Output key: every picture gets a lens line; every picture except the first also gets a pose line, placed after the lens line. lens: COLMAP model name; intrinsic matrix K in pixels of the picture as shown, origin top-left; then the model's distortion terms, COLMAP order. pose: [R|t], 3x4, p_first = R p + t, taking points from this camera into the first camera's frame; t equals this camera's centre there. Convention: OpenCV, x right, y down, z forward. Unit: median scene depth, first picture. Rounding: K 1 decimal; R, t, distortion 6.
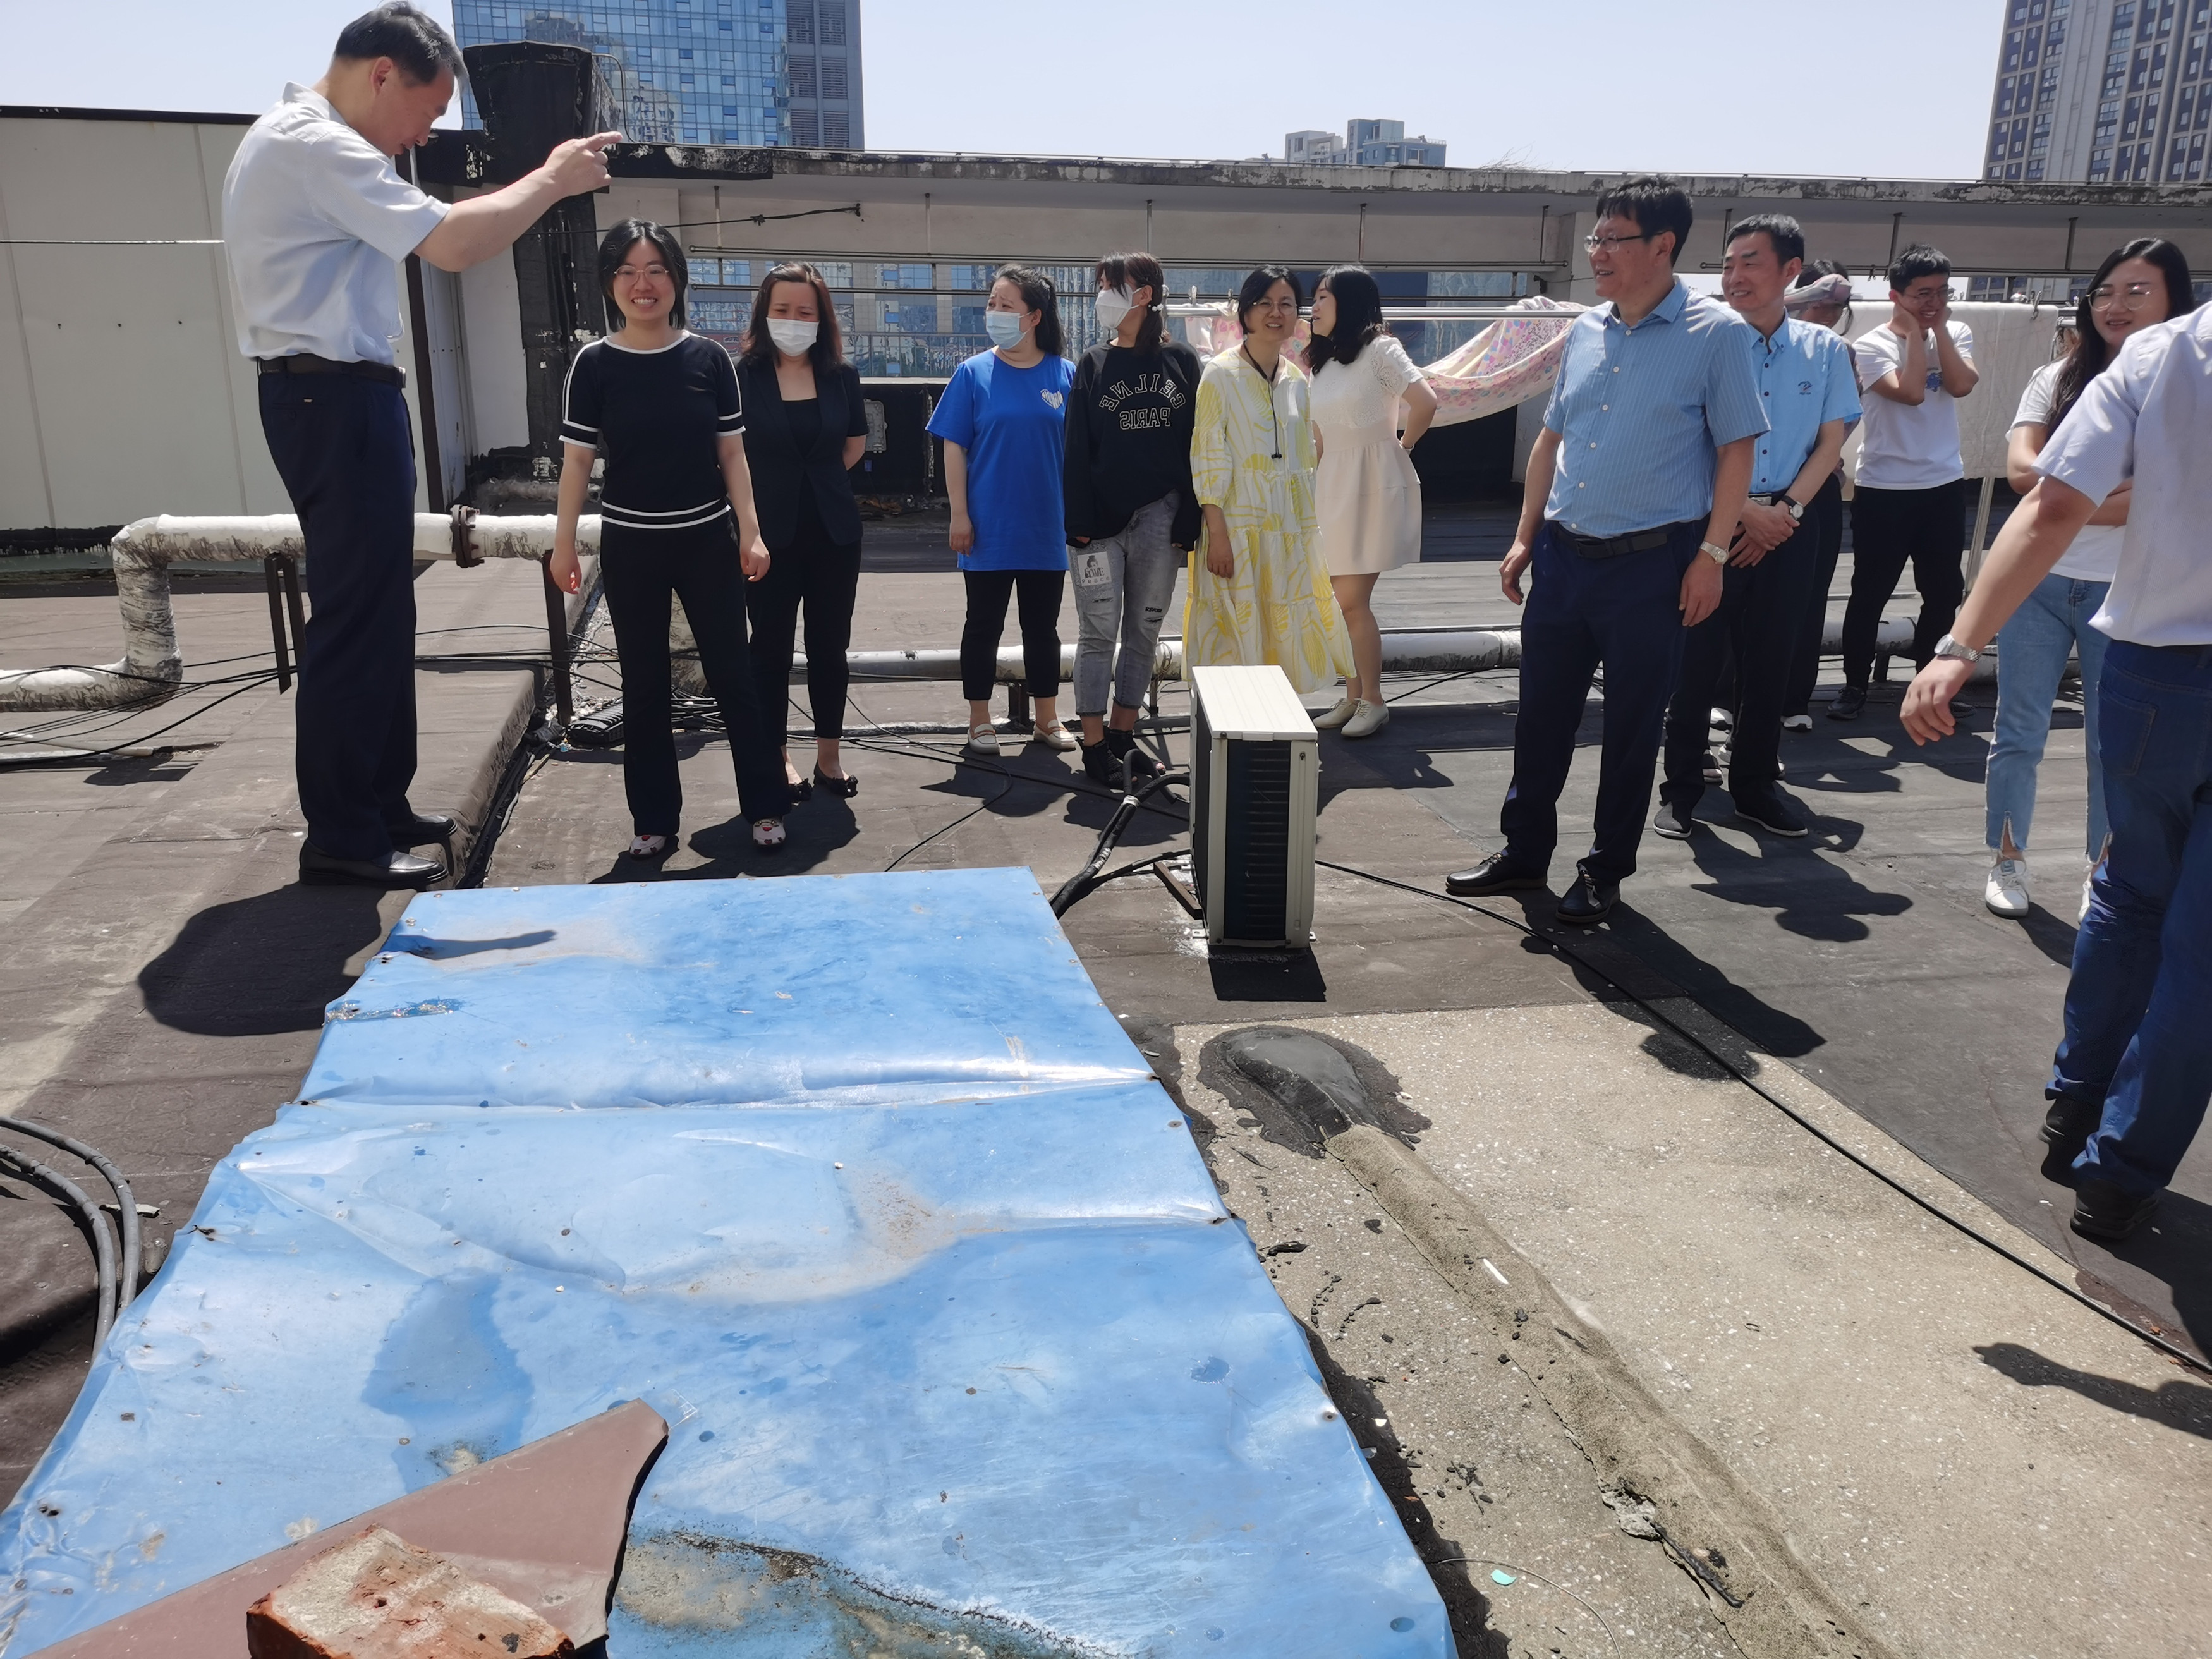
lens RADIAL K [[1750.3, 0, 1106.0], [0, 1750.3, 829.5], [0, 0, 1]] dist [0.069342, -0.009260]
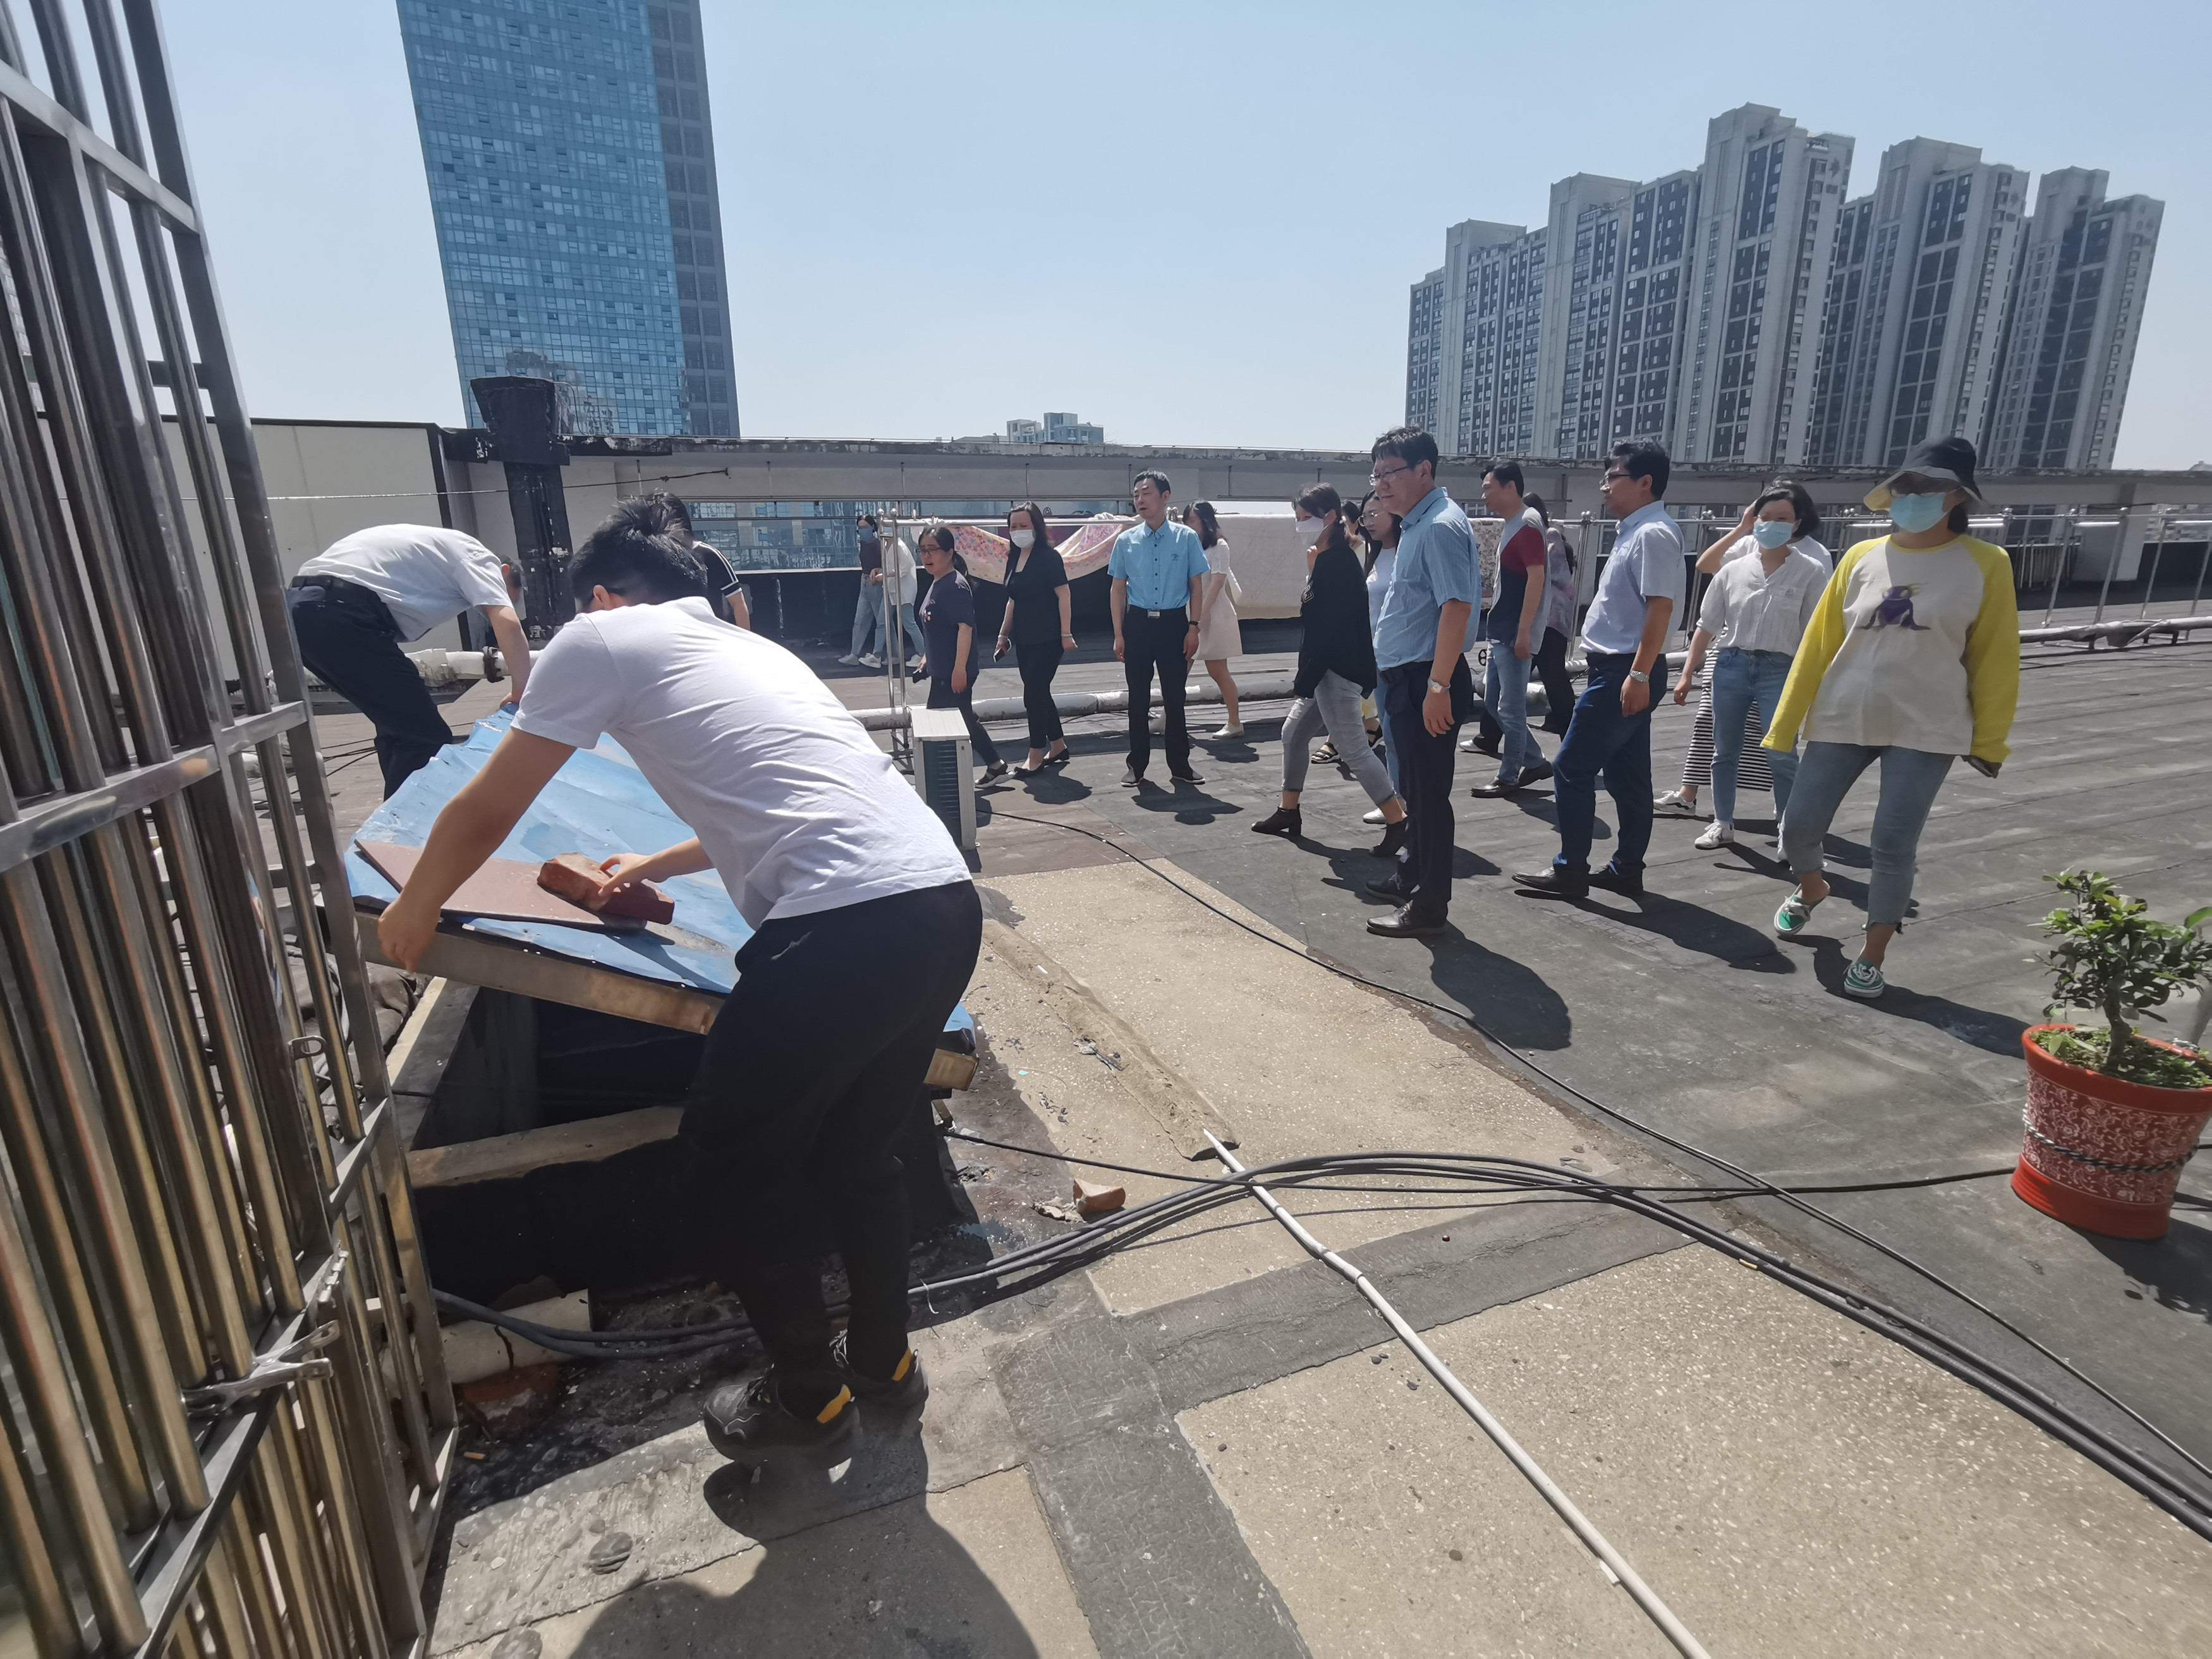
lens RADIAL K [[1097.8, 0, 1106.0], [0, 1097.8, 829.5], [0, 0, 1]] dist [-0.018957, 0.013088]
pose [[0.984055, -0.069302, 0.163809, 0.067326], [0.072188, 0.997322, -0.011724, 0.076638], [-0.162558, 0.023362, 0.986422, -0.223735]]
